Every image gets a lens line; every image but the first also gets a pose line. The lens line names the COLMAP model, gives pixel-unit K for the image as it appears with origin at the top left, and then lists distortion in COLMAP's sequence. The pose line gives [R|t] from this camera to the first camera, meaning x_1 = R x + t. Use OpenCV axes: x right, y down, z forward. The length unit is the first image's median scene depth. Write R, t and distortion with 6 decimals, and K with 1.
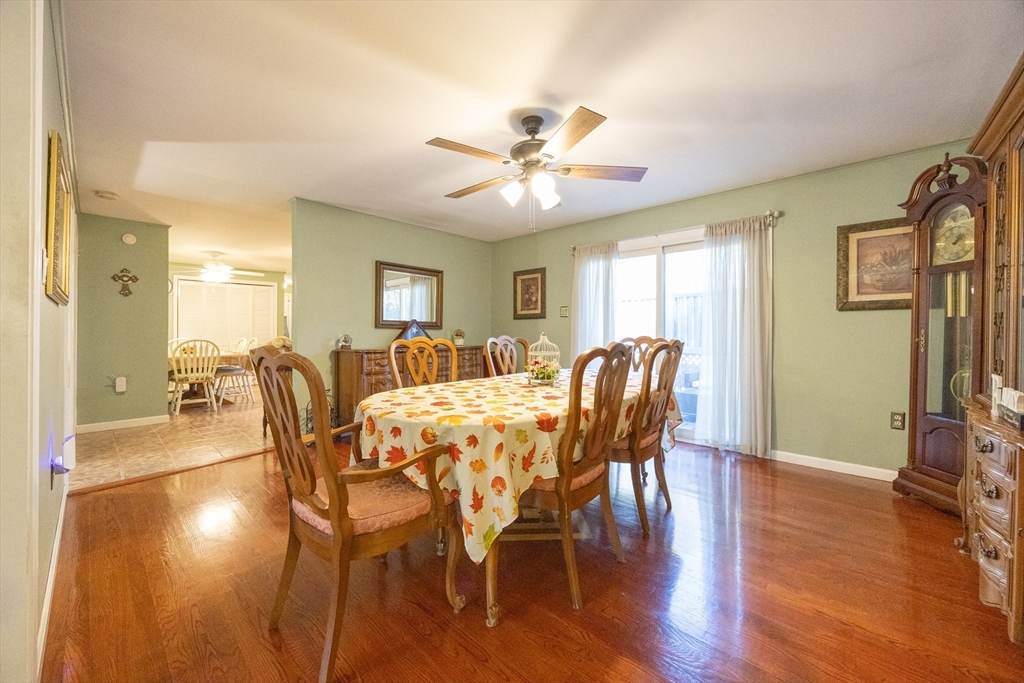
lens RADIAL K [[393.5, 0, 510.6], [0, 393.5, 332.6], [0, 0, 1]] dist [-0.005200, 0.000006]
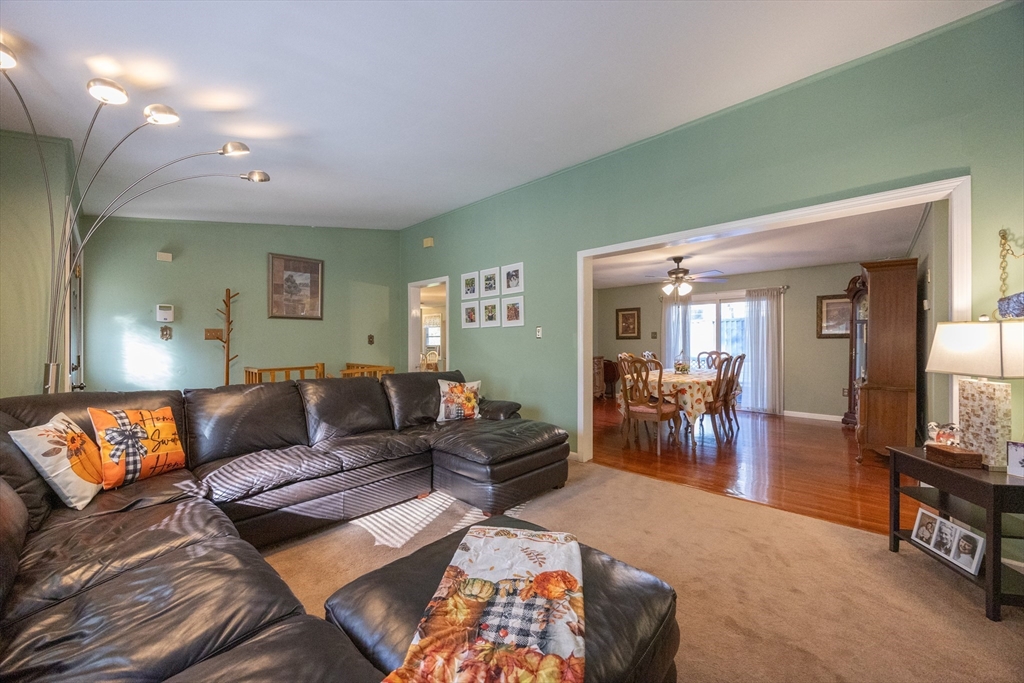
lens RADIAL K [[393.5, 0, 512.0], [0, 393.5, 344.0], [0, 0, 1]] dist [-0.005200, 0.000006]
pose [[0.999994, -0.003158, 0.001033, -0.744363], [0.003156, 0.999993, 0.001842, -0.035451], [-0.001039, -0.001838, 0.999998, -1.028939]]
